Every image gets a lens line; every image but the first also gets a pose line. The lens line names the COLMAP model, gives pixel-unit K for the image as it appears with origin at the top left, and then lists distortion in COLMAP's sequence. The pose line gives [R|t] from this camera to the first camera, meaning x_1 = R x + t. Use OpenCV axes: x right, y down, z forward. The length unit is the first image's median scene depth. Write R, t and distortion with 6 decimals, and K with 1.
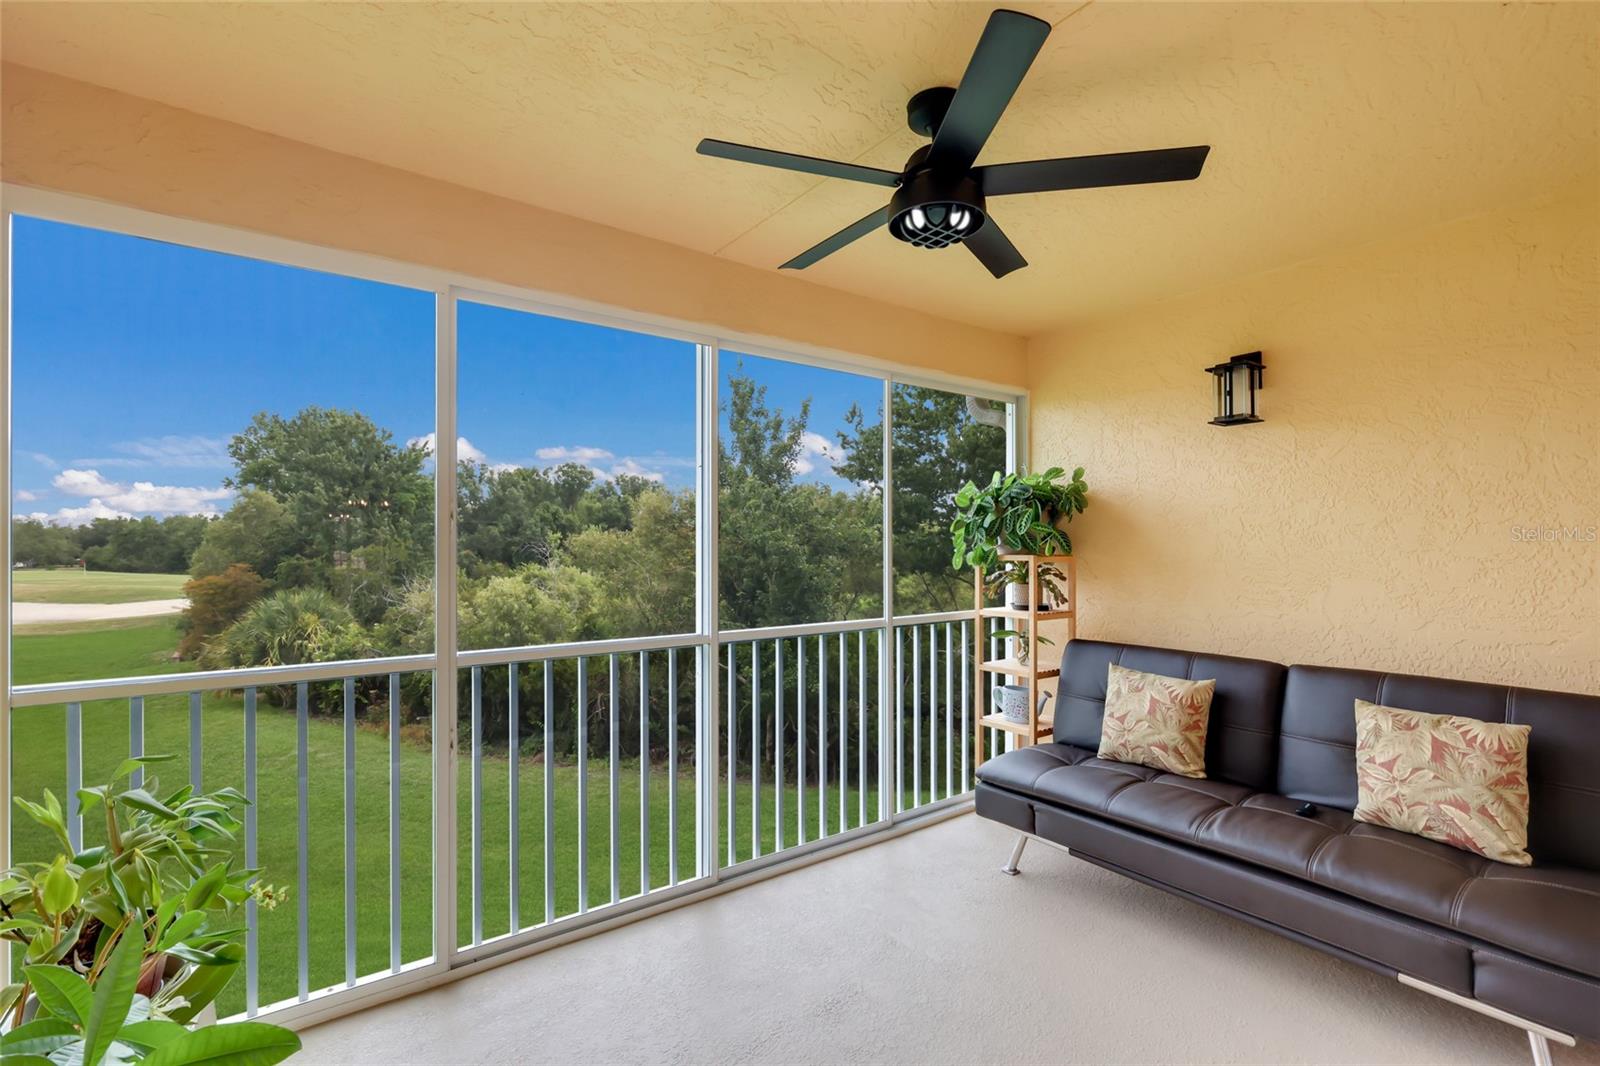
lens RADIAL K [[708.6, 0, 790.9], [0, 708.6, 544.2], [0, 0, 1]] dist [-0.001126, -0.001985]
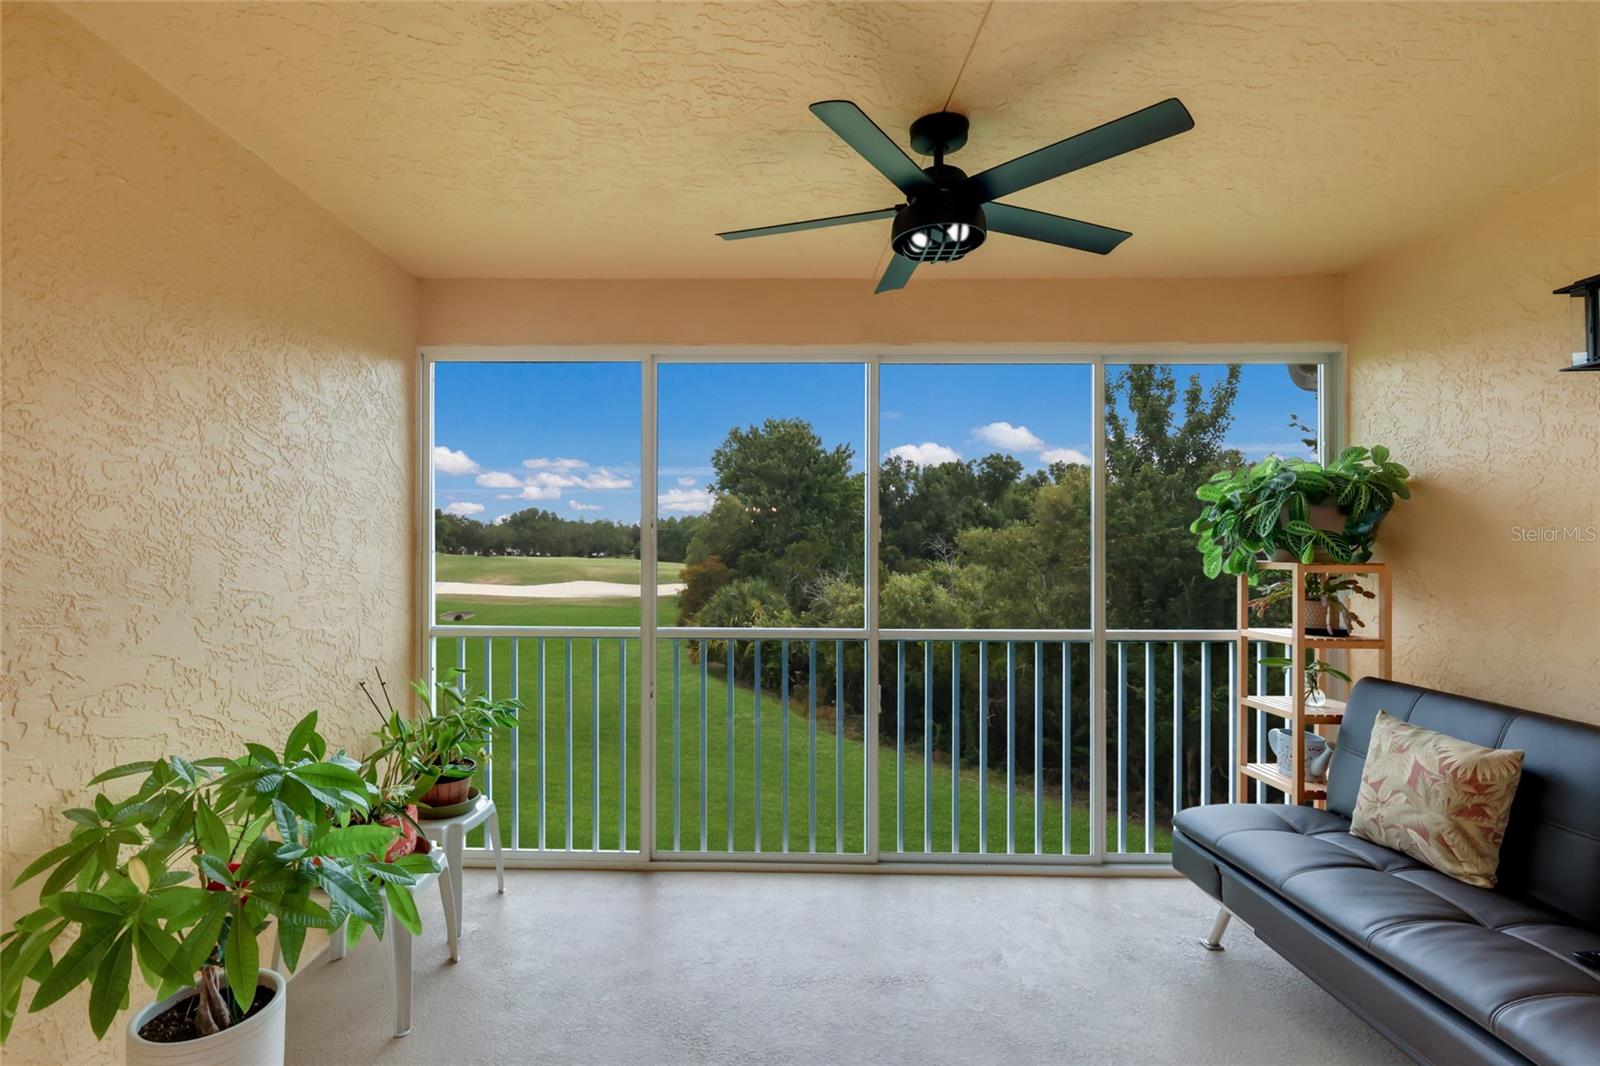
lens RADIAL K [[756.6, 0, 741.7], [0, 756.6, 537.2], [0, 0, 1]] dist [-0.003108, -0.001294]
pose [[0.795475, 0.000794, -0.605985, 0.107228], [-0.003016, 0.999992, -0.002648, -0.002612], [0.605979, 0.003934, 0.795471, -0.008712]]
